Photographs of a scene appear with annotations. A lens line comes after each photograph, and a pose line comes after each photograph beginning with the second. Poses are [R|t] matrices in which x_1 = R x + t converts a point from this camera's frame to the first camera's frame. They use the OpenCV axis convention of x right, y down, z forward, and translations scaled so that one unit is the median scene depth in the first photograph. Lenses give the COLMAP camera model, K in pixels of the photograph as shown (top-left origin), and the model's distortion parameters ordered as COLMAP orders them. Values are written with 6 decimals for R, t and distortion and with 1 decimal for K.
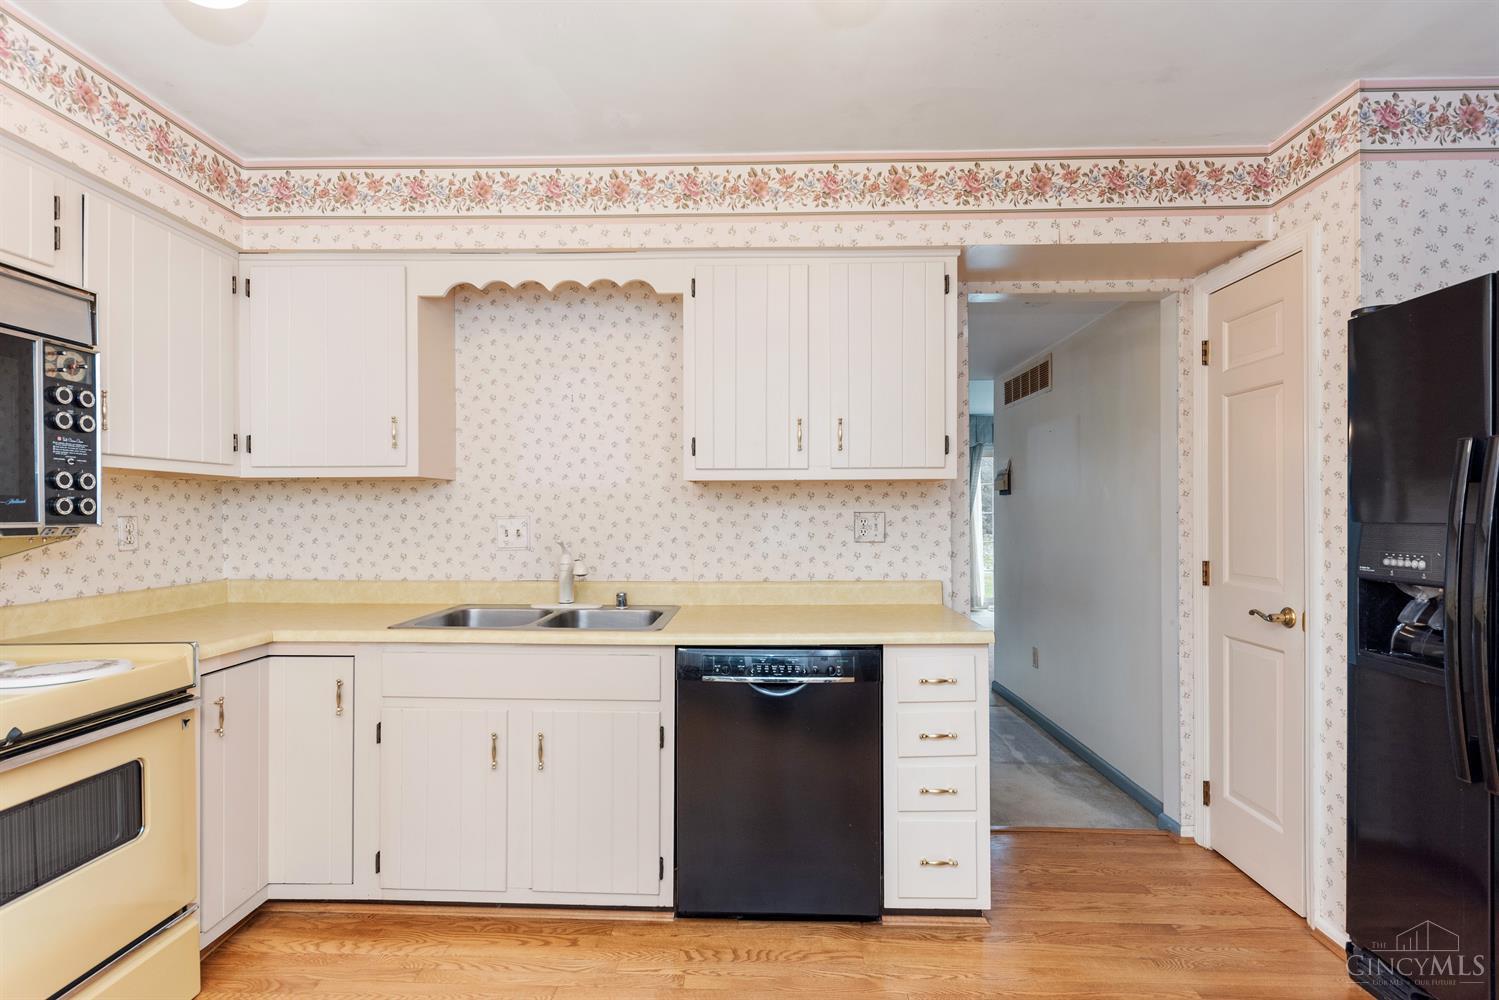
lens RADIAL K [[723.4, 0, 748.4], [0, 723.4, 512.3], [0, 0, 1]] dist [0.012720, -0.008332]
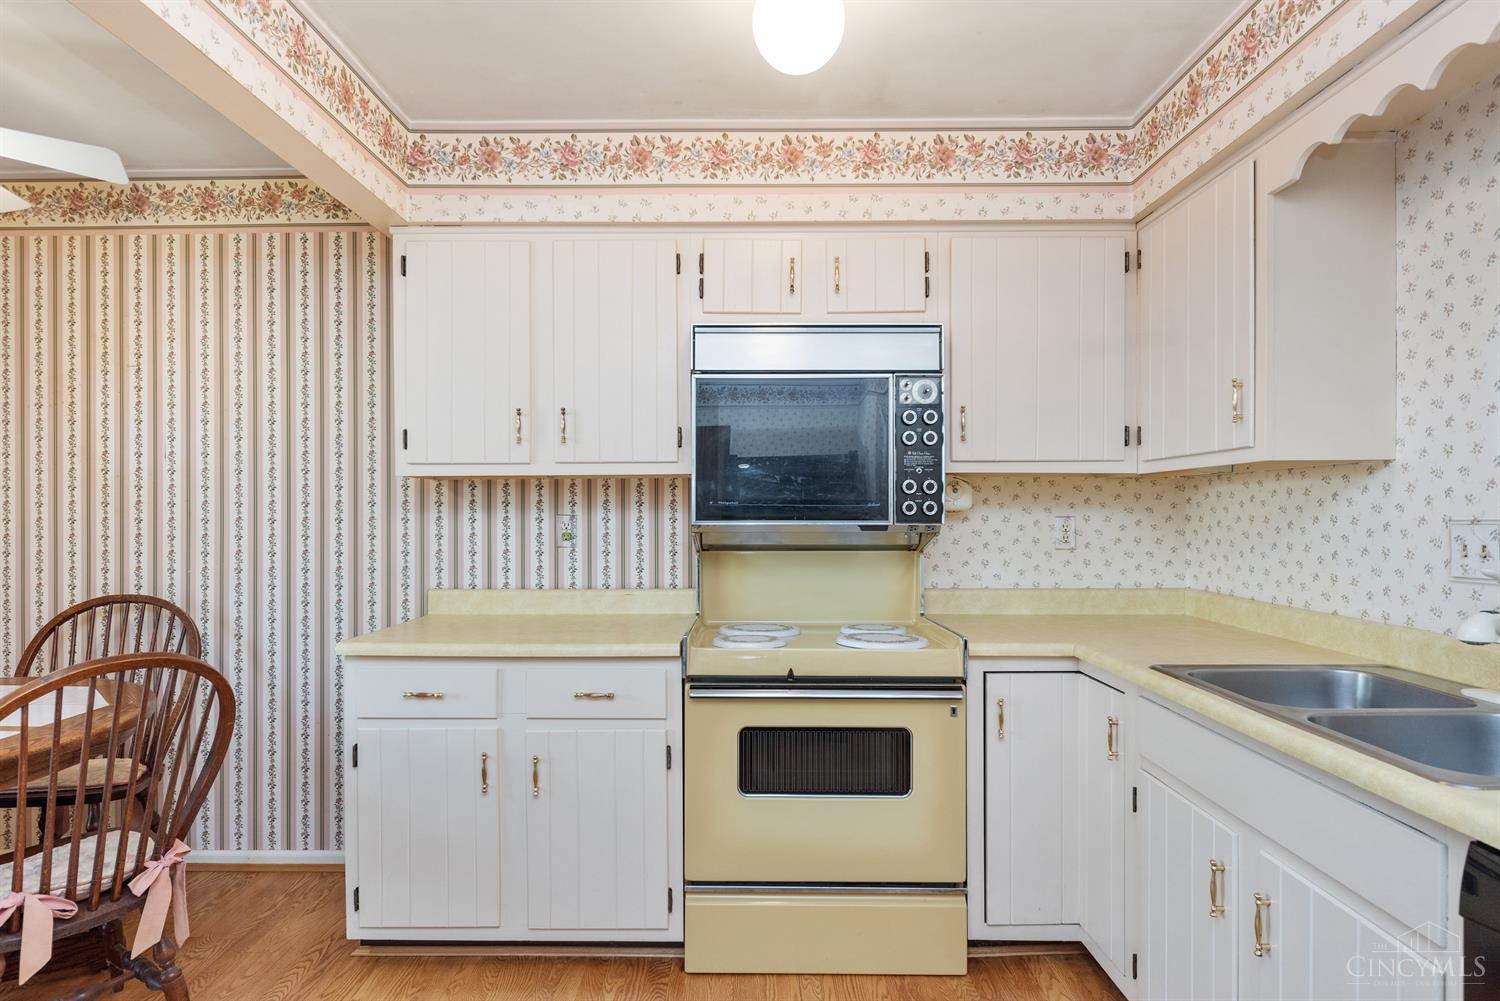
lens RADIAL K [[825.4, 0, 740.9], [0, 825.4, 518.4], [0, 0, 1]] dist [0.011553, -0.009884]
pose [[0.015076, 0.008973, -0.999846, 0.327897], [0.001455, 0.999958, 0.008996, -0.002895], [0.999885, -0.001591, 0.015062, 0.514657]]
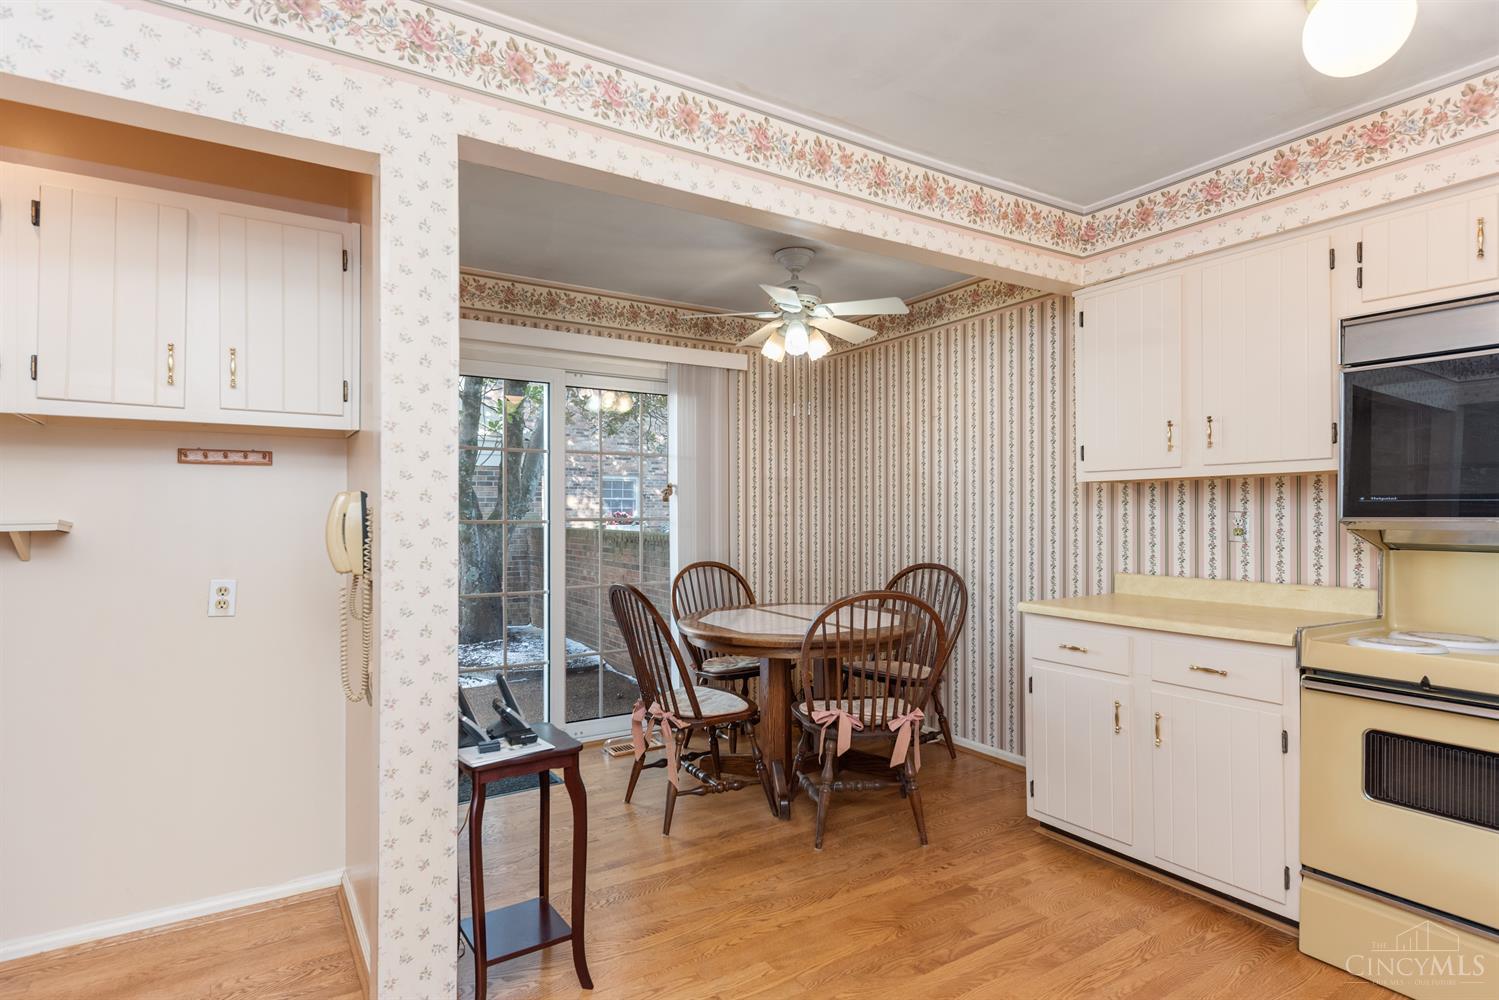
lens RADIAL K [[770.1, 0, 739.3], [0, 770.1, 509.9], [0, 0, 1]] dist [0.000676, -0.003262]
pose [[-0.833172, 0.003097, -0.553005, 0.440828], [0.005532, 0.999981, -0.002734, -0.001166], [0.552986, -0.005337, -0.833173, 0.853456]]
